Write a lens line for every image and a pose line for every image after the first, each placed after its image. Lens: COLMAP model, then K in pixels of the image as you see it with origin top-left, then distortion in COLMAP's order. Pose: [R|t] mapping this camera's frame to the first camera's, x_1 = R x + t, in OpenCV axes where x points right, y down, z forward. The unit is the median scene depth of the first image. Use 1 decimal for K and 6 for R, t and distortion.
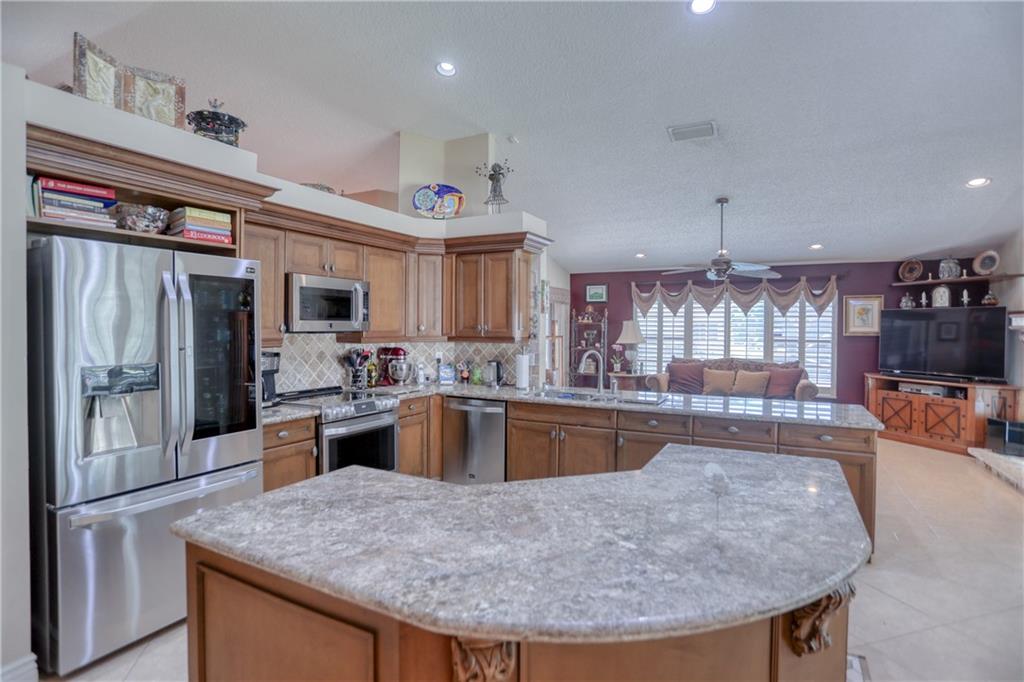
lens RADIAL K [[515.4, 0, 509.6], [0, 515.4, 331.2], [0, 0, 1]] dist [-0.073834, 0.036107]
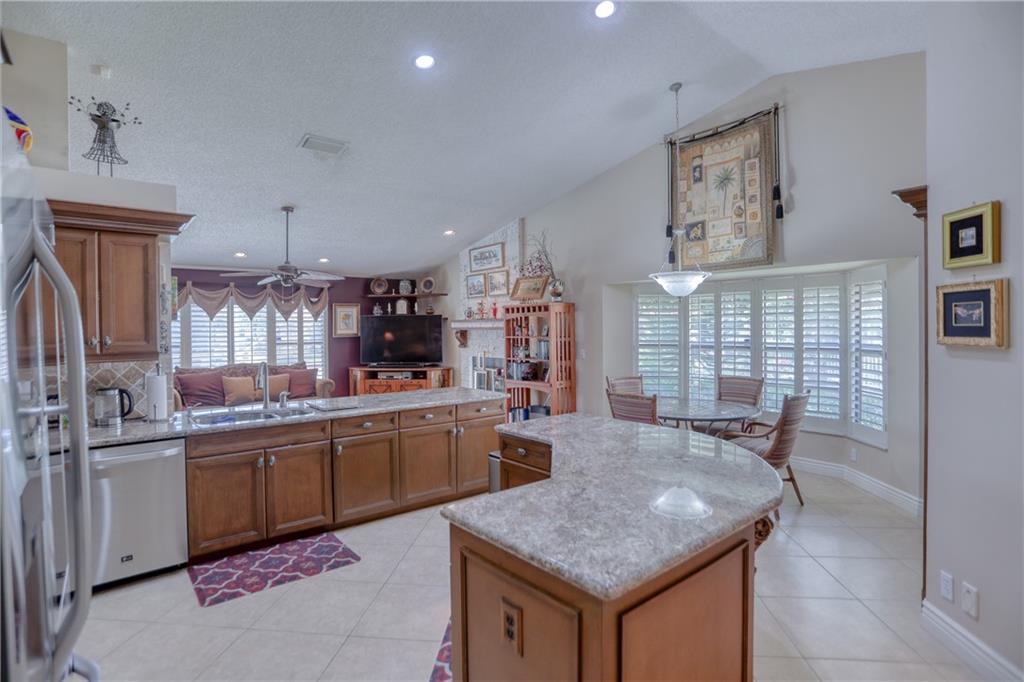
lens RADIAL K [[515.4, 0, 509.6], [0, 515.4, 331.2], [0, 0, 1]] dist [-0.073834, 0.036107]
pose [[0.382973, -0.019051, 0.923563, -0.325601], [0.023457, 0.999665, 0.010894, -0.010337], [-0.923462, 0.017492, 0.383292, 0.180334]]
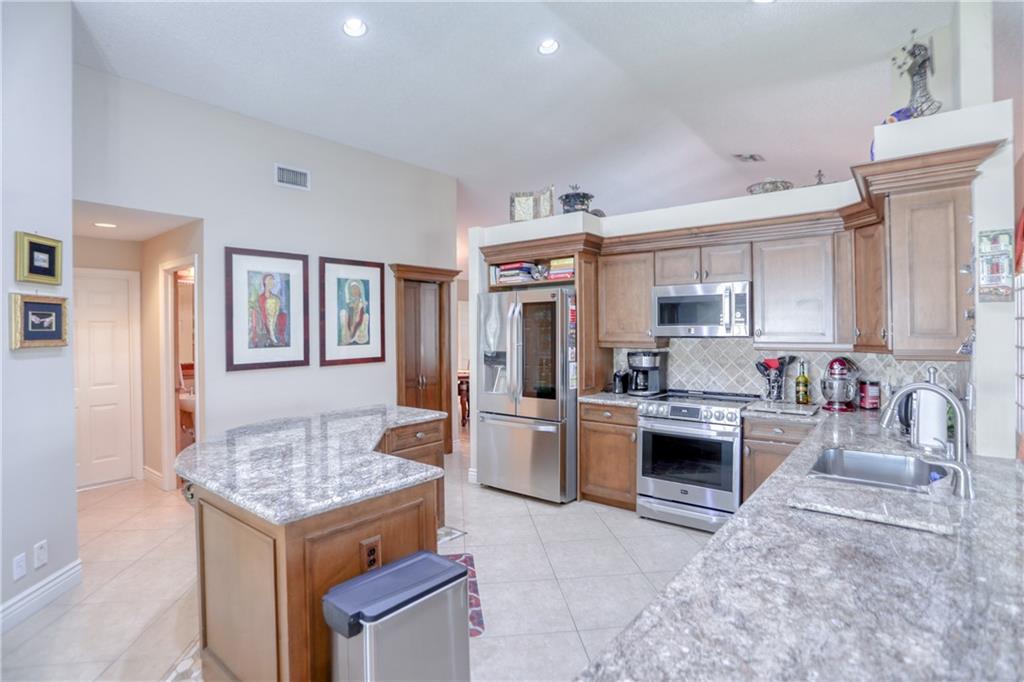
lens RADIAL K [[515.4, 0, 509.6], [0, 515.4, 331.2], [0, 0, 1]] dist [-0.073834, 0.036107]
pose [[-0.191185, -0.002377, -0.981551, 0.434092], [-0.003810, 0.999991, -0.001679, -0.003643], [0.981547, 0.003419, -0.191193, 0.486539]]
